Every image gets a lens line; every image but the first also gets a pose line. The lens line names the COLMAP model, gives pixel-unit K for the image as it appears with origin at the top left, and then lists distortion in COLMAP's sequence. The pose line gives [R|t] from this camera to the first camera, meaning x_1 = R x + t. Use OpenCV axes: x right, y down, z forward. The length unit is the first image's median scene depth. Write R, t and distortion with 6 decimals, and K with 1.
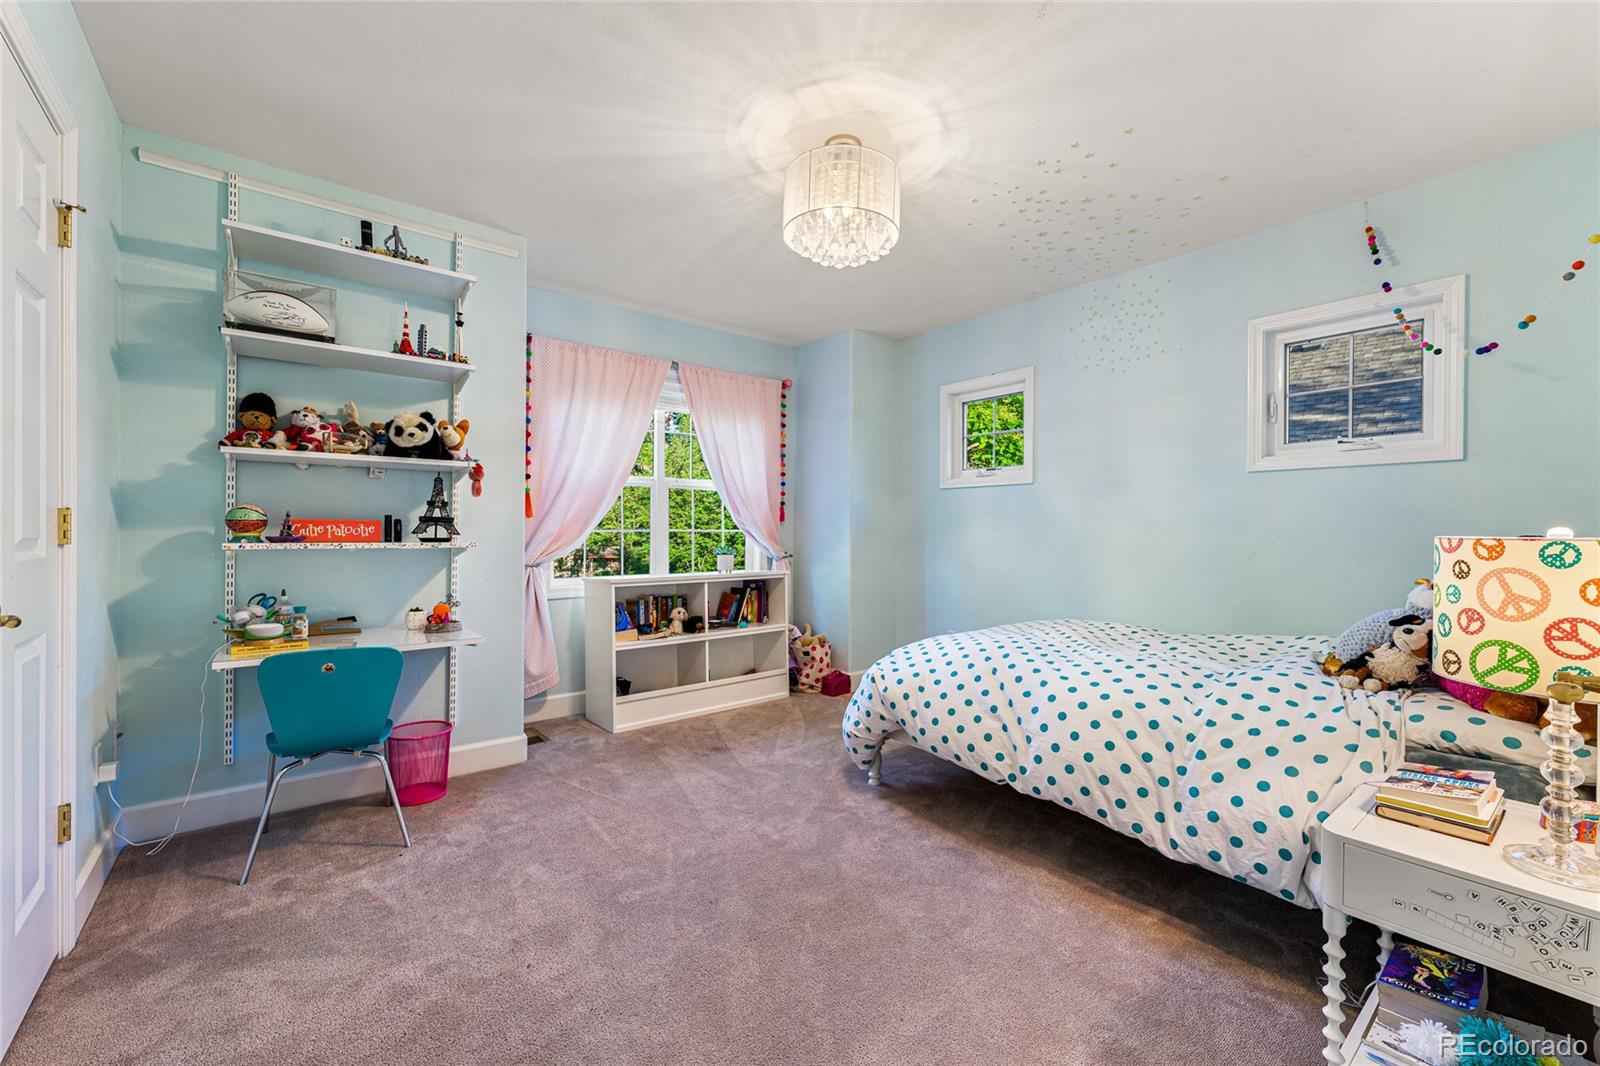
lens RADIAL K [[650.0, 0, 799.1], [0, 650.0, 528.6], [0, 0, 1]] dist [0.013089, -0.001533]
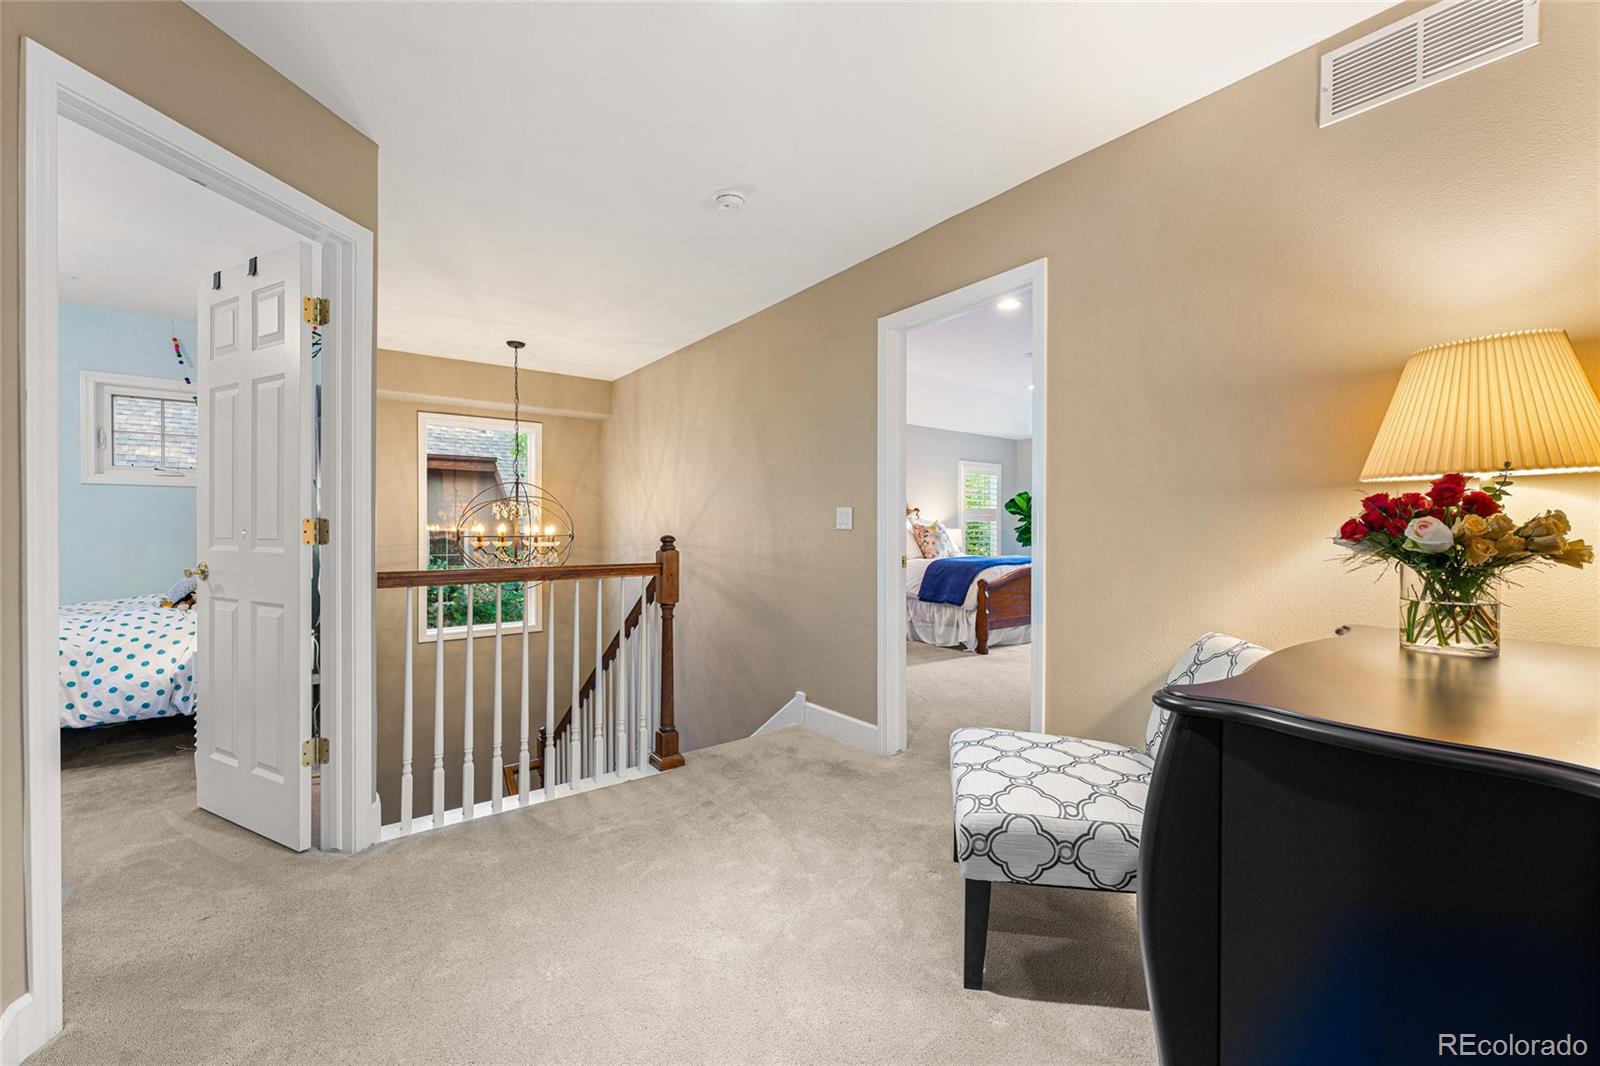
lens RADIAL K [[650.0, 0, 798.5], [0, 650.0, 529.0], [0, 0, 1]] dist [0.013089, -0.001533]
pose [[0.039928, -0.007144, 0.999177, -0.941235], [0.005912, 0.999959, 0.006913, 0.008525], [-0.999185, 0.005631, 0.039969, -0.809229]]
